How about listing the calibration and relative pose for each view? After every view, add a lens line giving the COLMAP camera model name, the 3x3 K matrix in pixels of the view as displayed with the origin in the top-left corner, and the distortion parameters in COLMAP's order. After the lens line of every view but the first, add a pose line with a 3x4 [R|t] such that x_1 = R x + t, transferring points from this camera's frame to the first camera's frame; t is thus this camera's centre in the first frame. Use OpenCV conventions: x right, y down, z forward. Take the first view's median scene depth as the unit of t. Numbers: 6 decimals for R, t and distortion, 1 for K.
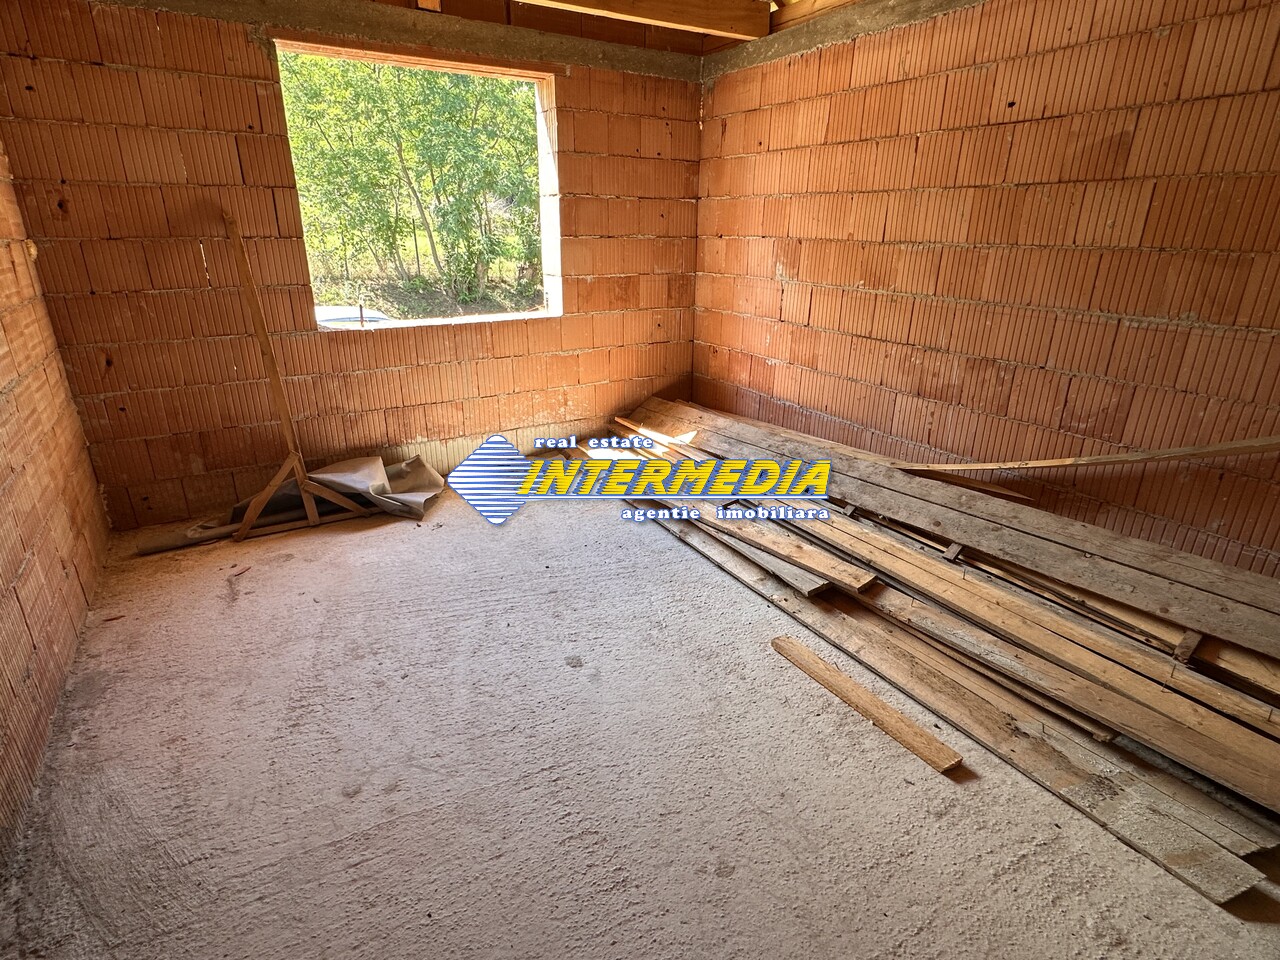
lens RADIAL K [[673.0, 0, 639.4], [0, 673.0, 479.0], [0, 0, 1]] dist [0.002521, 0.000739]
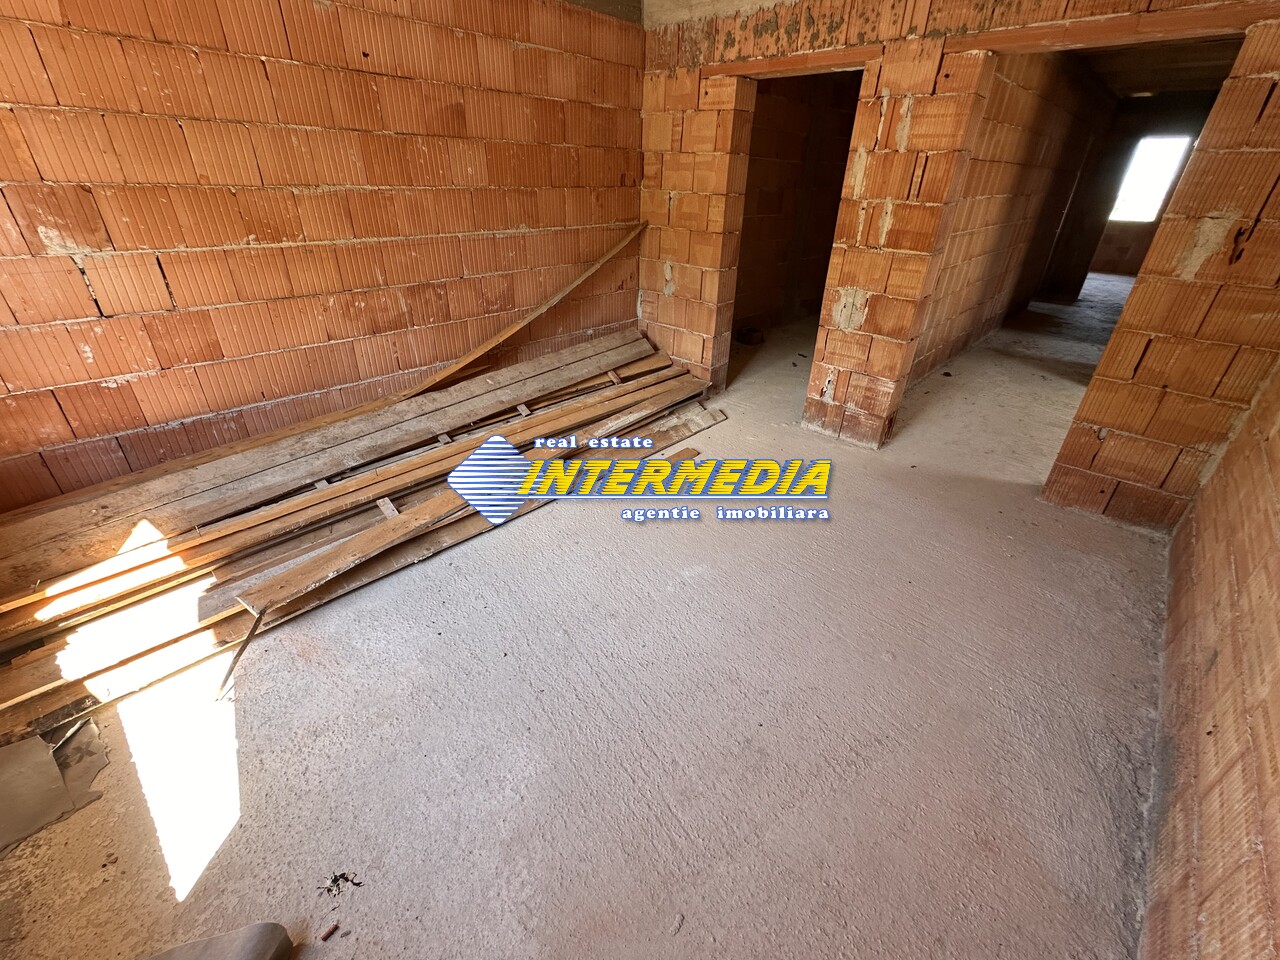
lens RADIAL K [[548.4, 0, 638.8], [0, 548.4, 478.8], [0, 0, 1]] dist [-0.002785, -0.000236]
pose [[-0.281748, -0.482057, 0.829602, -0.681514], [0.307971, 0.773445, 0.554019, -0.366502], [-0.908720, 0.411587, -0.069457, 0.927697]]
